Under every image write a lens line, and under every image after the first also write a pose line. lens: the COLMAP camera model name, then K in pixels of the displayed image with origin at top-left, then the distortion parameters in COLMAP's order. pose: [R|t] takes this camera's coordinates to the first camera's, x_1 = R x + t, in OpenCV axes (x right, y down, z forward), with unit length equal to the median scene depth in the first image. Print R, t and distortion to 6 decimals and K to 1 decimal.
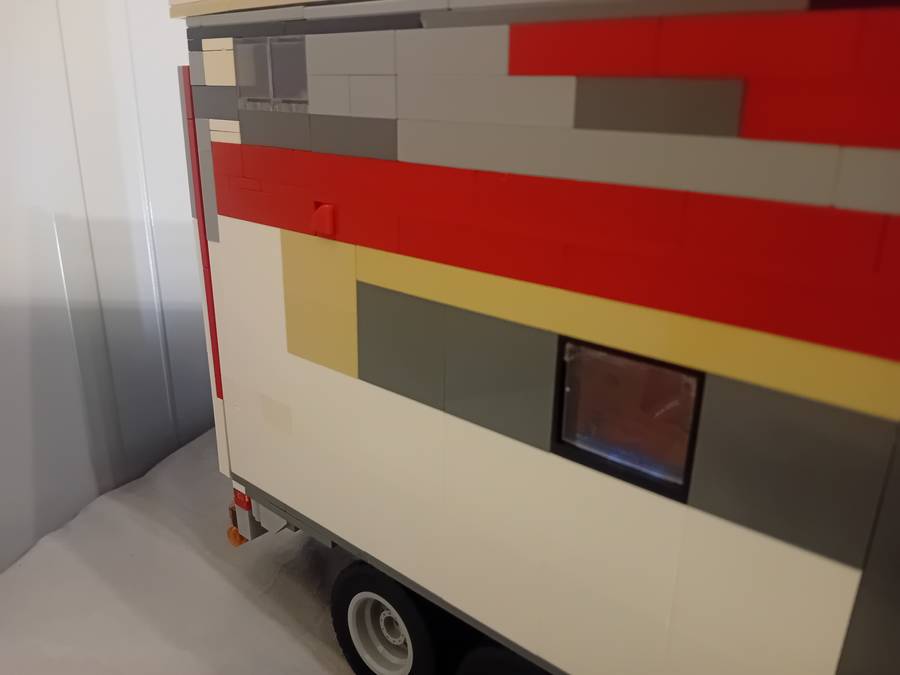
lens RADIAL K [[718.6, 0, 453.1], [0, 718.6, 333.1], [0, 0, 1]] dist [0.101054, -0.204254]
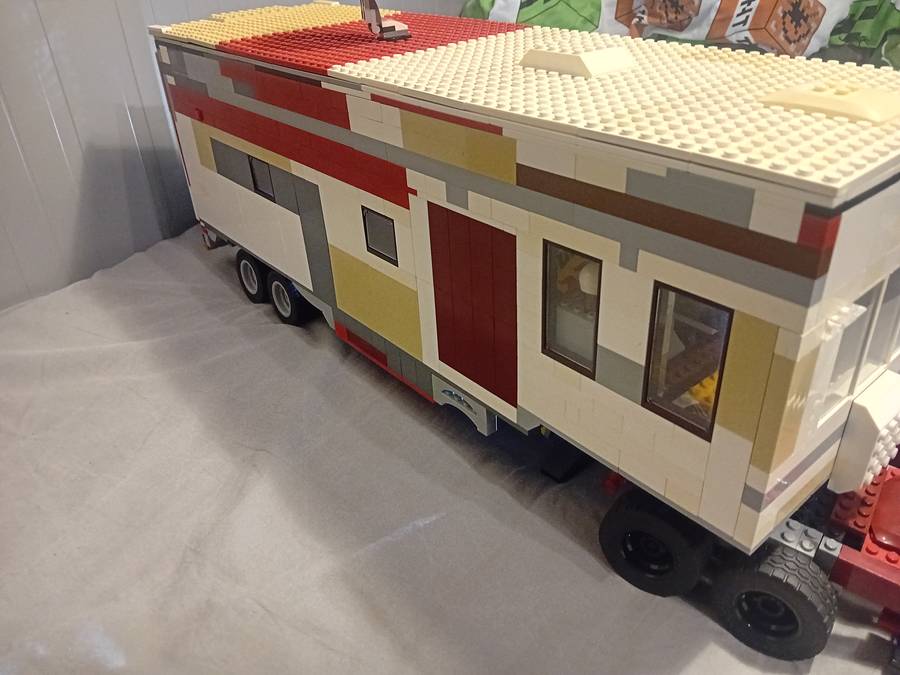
lens RADIAL K [[718.6, 0, 453.1], [0, 718.6, 333.1], [0, 0, 1]] dist [0.101054, -0.204254]
pose [[0.984195, 0.033094, -0.173970, 0.973204], [0.003355, 0.978723, 0.205158, 0.071852], [0.177058, -0.202499, 0.963143, -1.281268]]
